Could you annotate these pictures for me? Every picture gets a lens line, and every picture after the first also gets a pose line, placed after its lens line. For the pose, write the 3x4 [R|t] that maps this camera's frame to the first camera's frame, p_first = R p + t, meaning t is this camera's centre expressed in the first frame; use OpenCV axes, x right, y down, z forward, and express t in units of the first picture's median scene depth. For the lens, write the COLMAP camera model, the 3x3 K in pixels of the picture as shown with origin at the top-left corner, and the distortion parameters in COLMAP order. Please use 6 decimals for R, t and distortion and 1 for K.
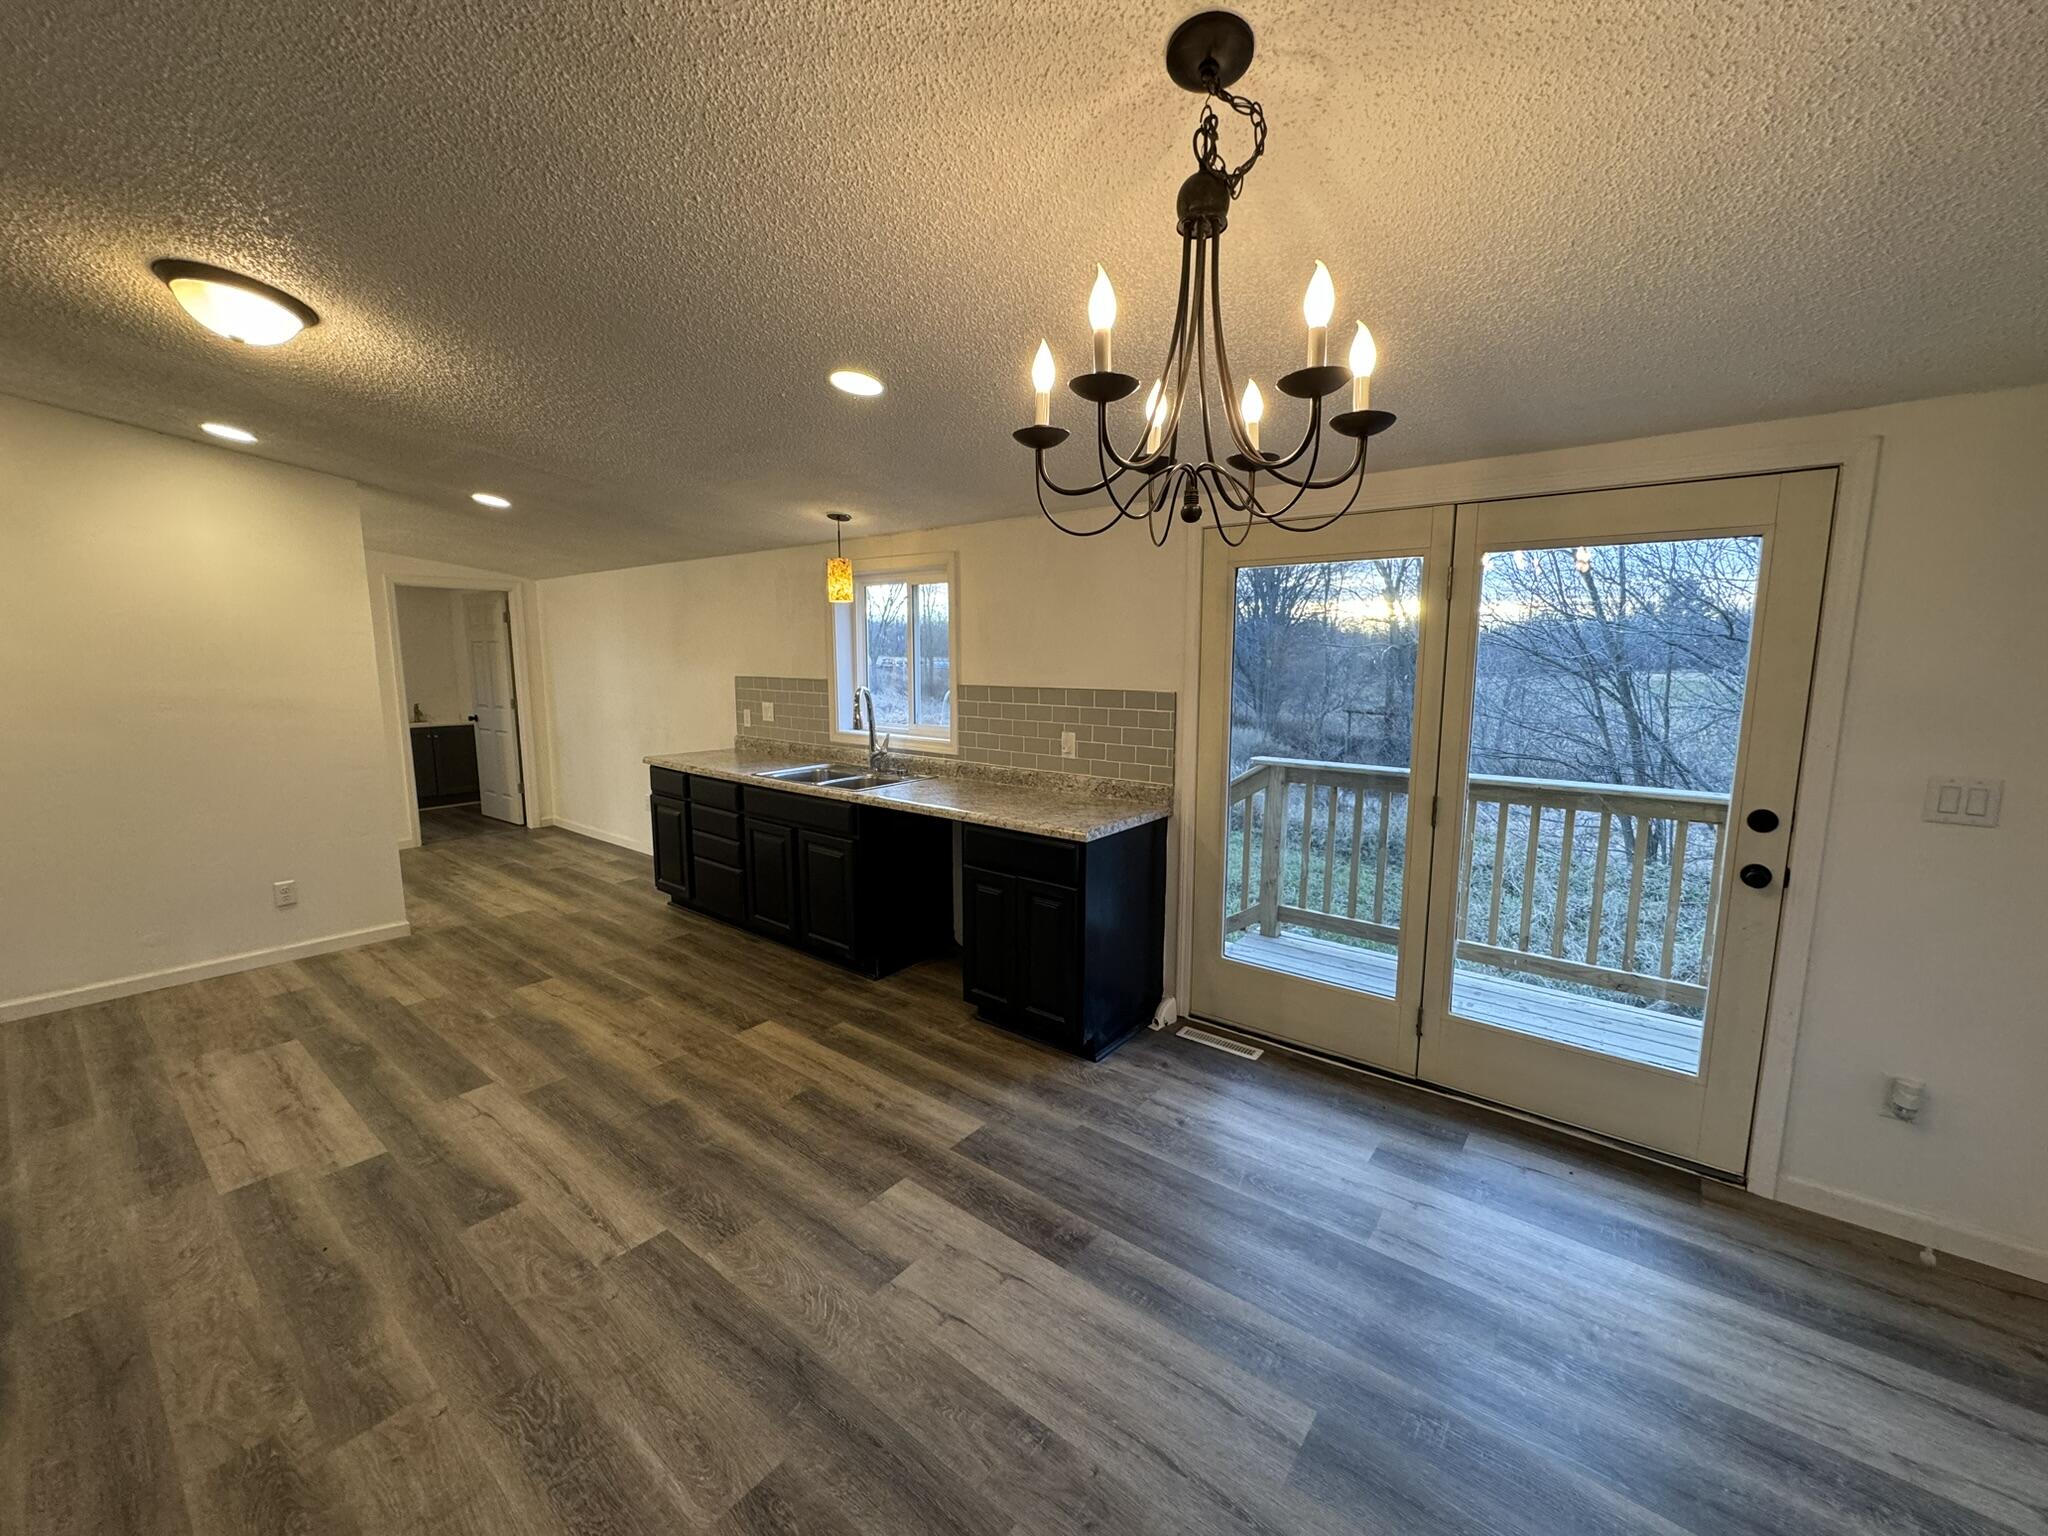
lens RADIAL K [[811.9, 0, 1031.2], [0, 811.9, 763.0], [0, 0, 1]] dist [-0.002465, 0.000477]
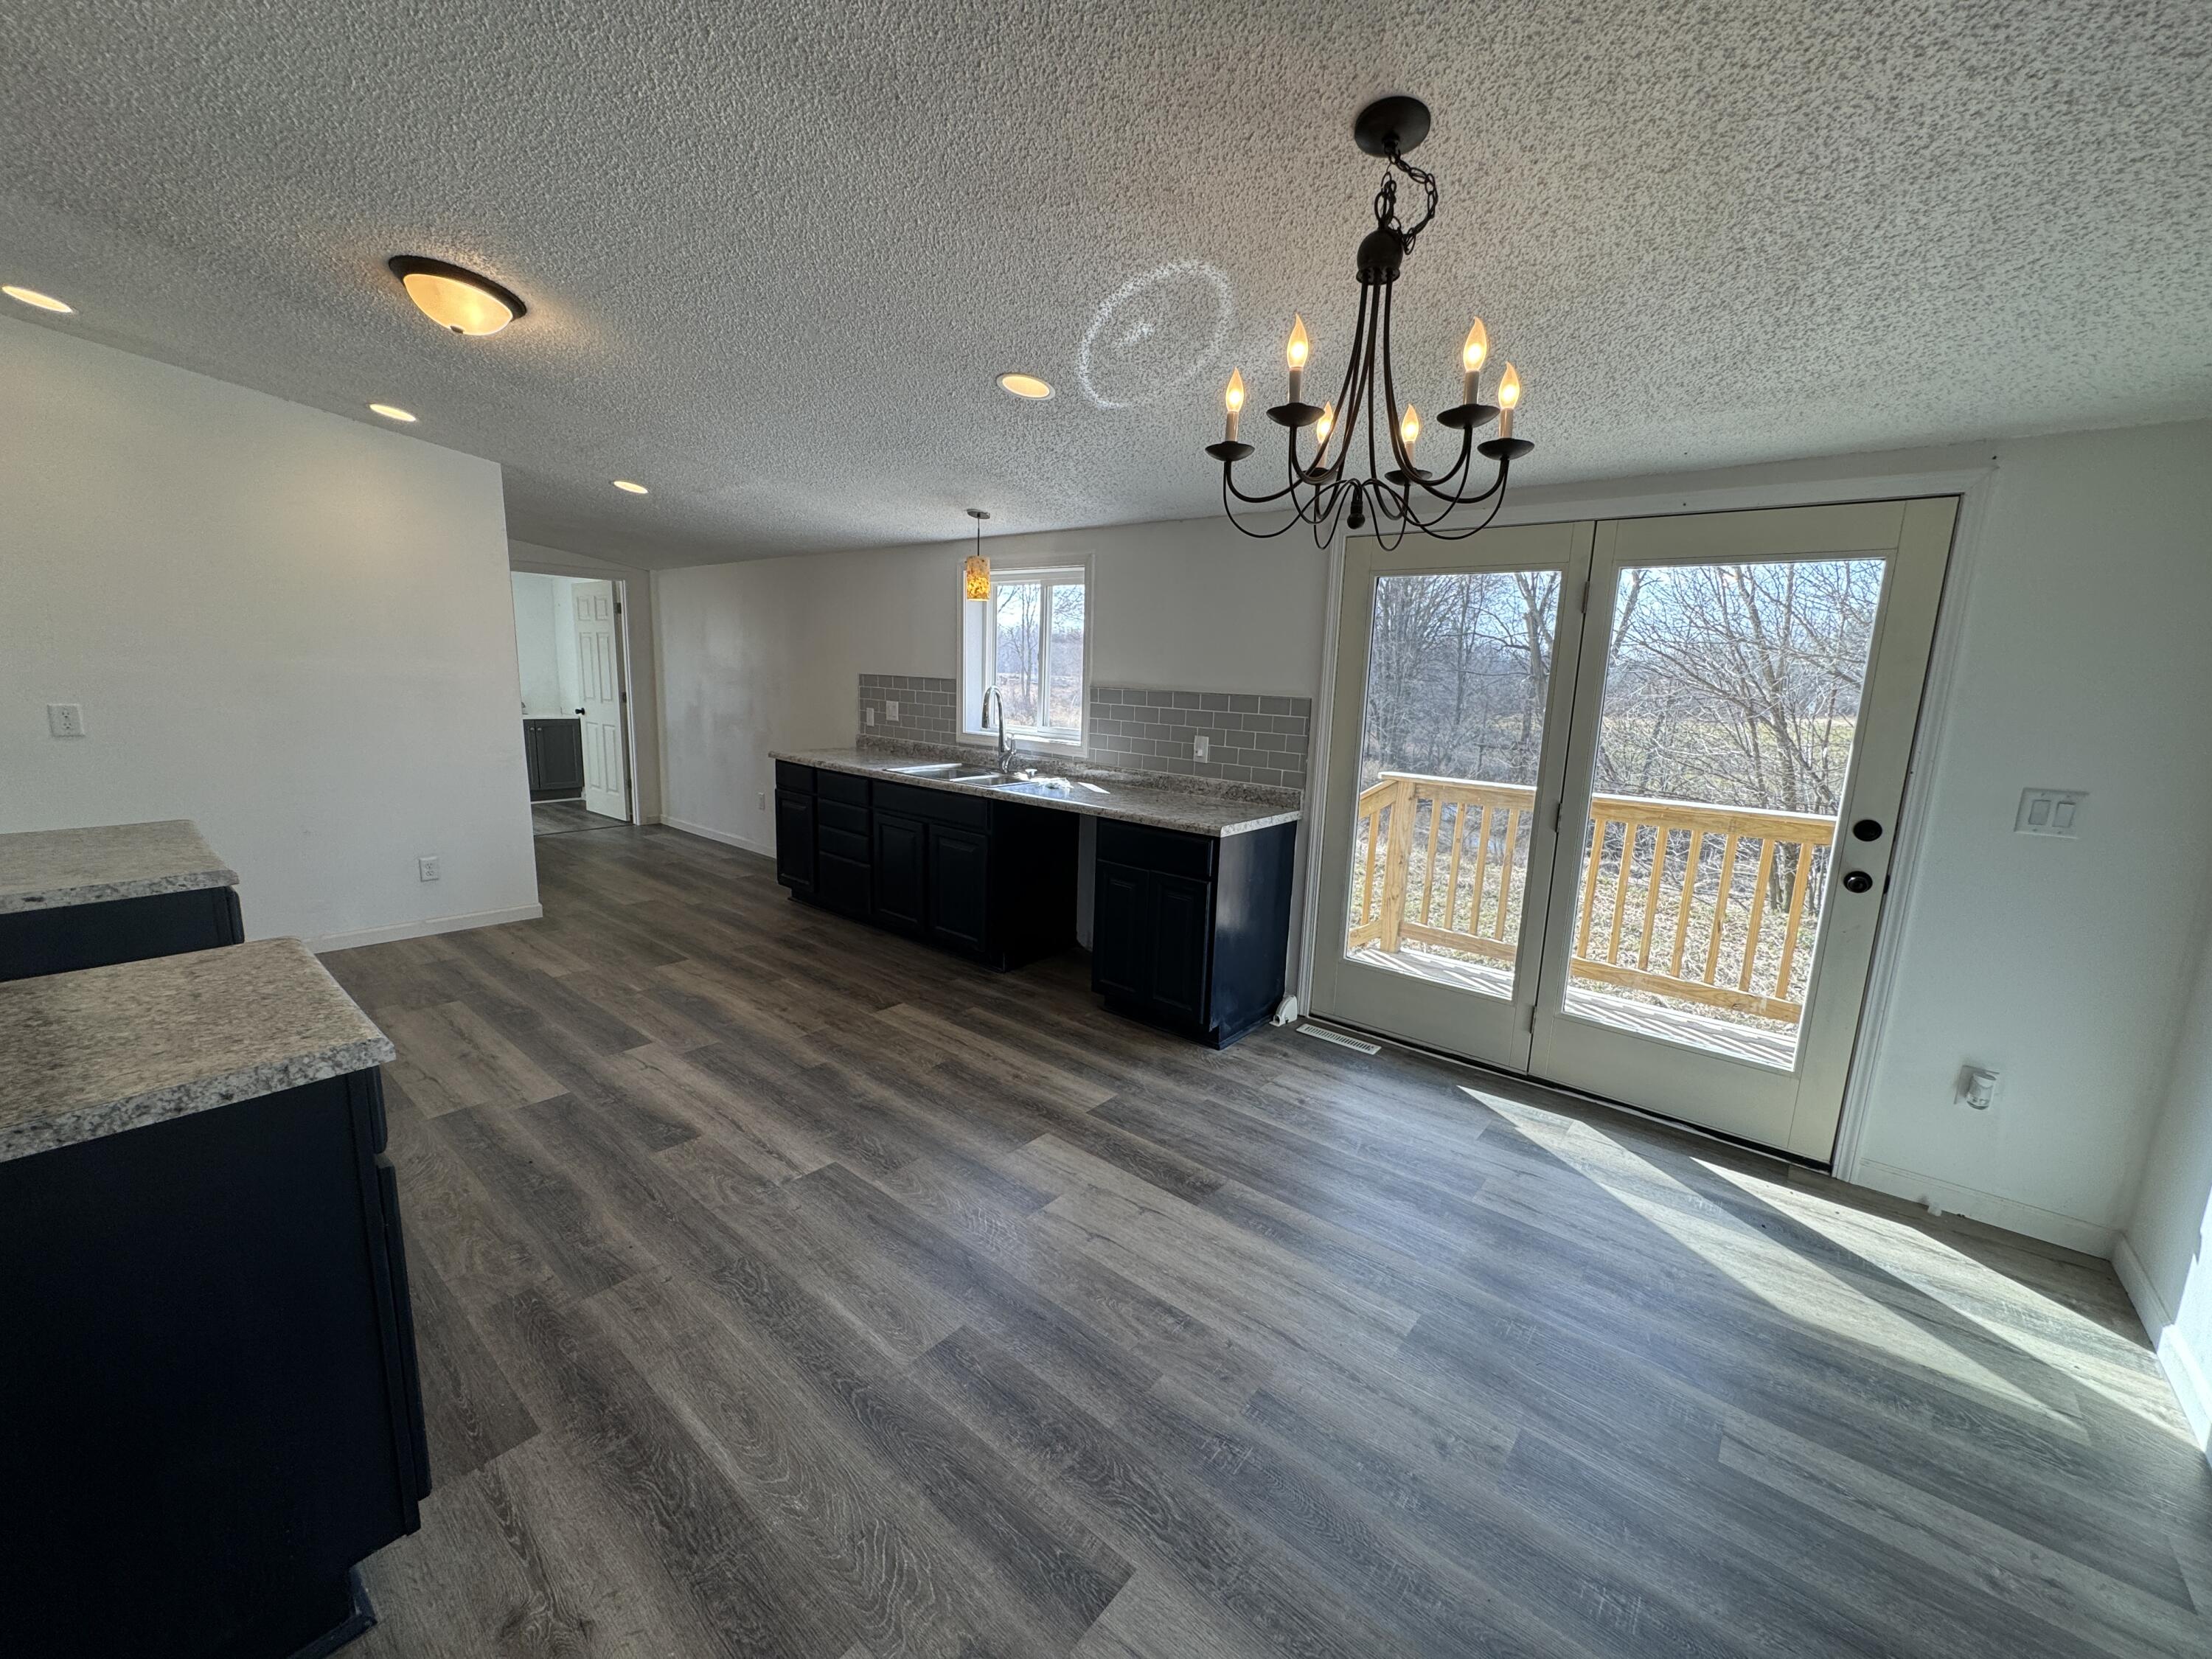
lens RADIAL K [[876.9, 0, 1115.1], [0, 876.9, 824.0], [0, 0, 1]] dist [-0.002465, 0.000477]
pose [[0.999155, 0.037243, -0.017360, -0.053562], [-0.036554, 0.998591, 0.038458, 0.045780], [0.018768, -0.037791, 0.999109, -0.140017]]
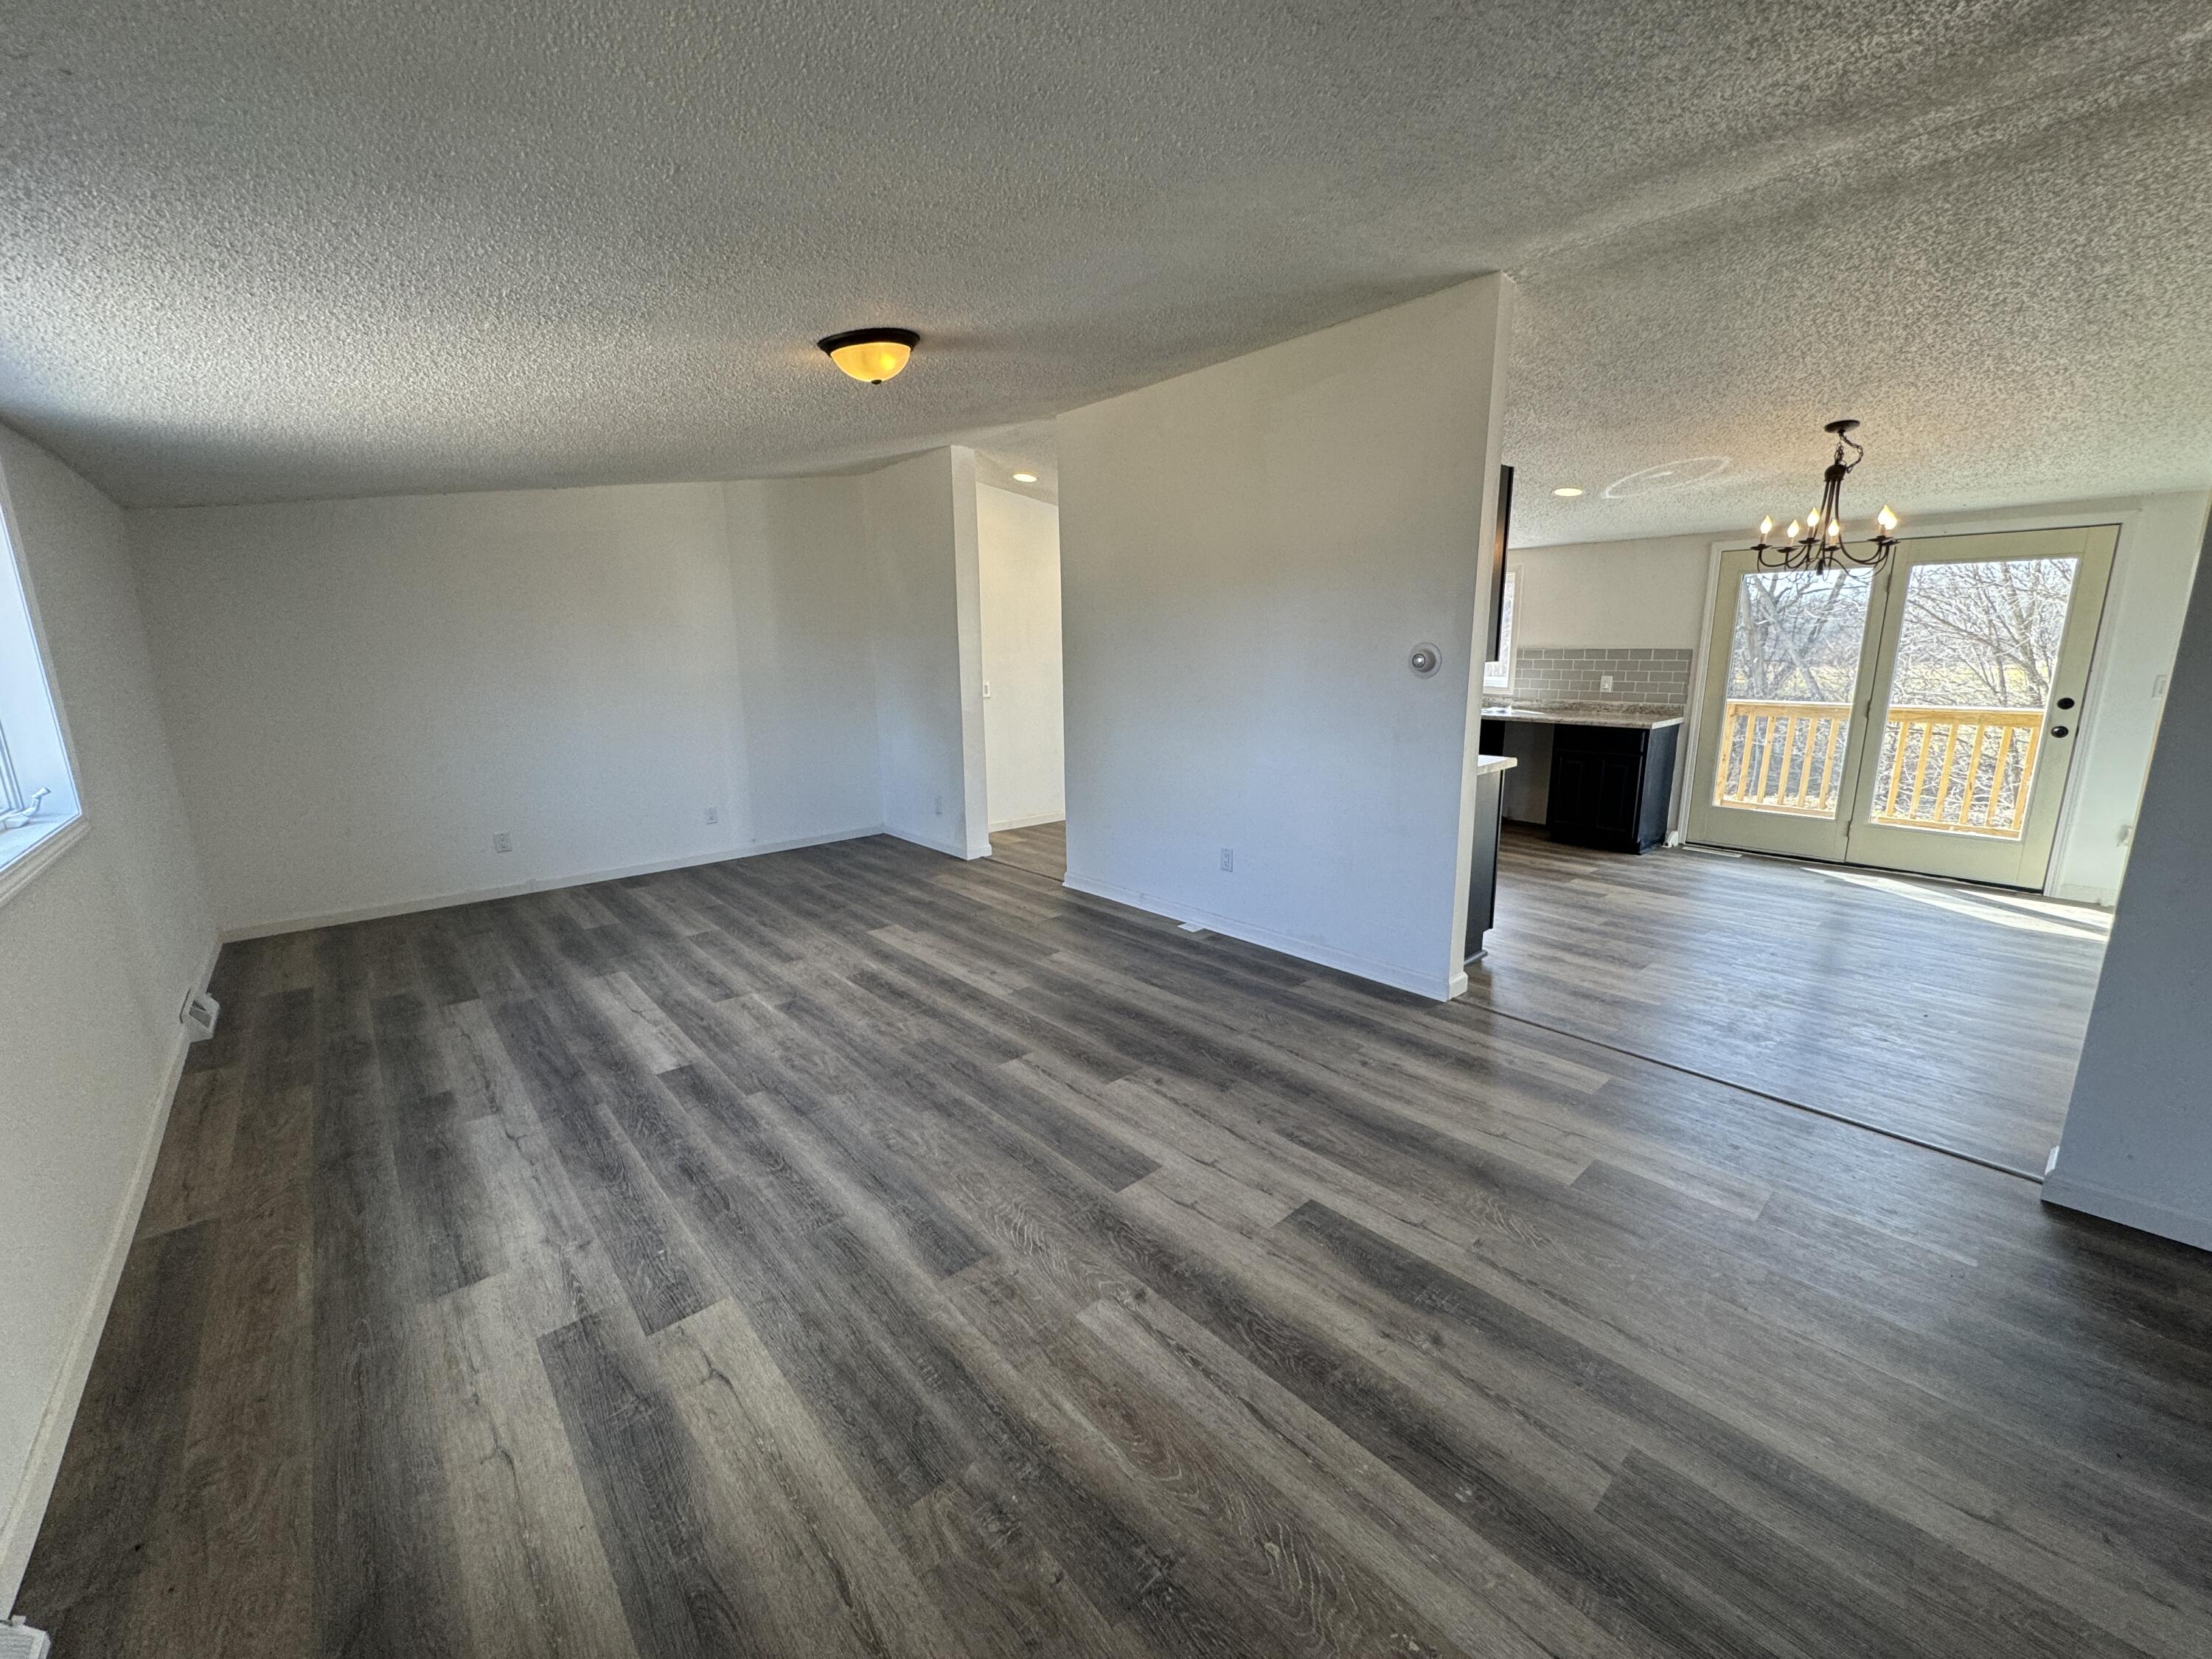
lens RADIAL K [[876.9, 0, 1115.9], [0, 876.9, 822.6], [0, 0, 1]] dist [-0.002465, 0.000477]
pose [[0.983853, 0.023743, -0.177394, -0.843470], [-0.011604, 0.997538, 0.069155, 0.203080], [0.178599, -0.065980, 0.981707, -1.298435]]
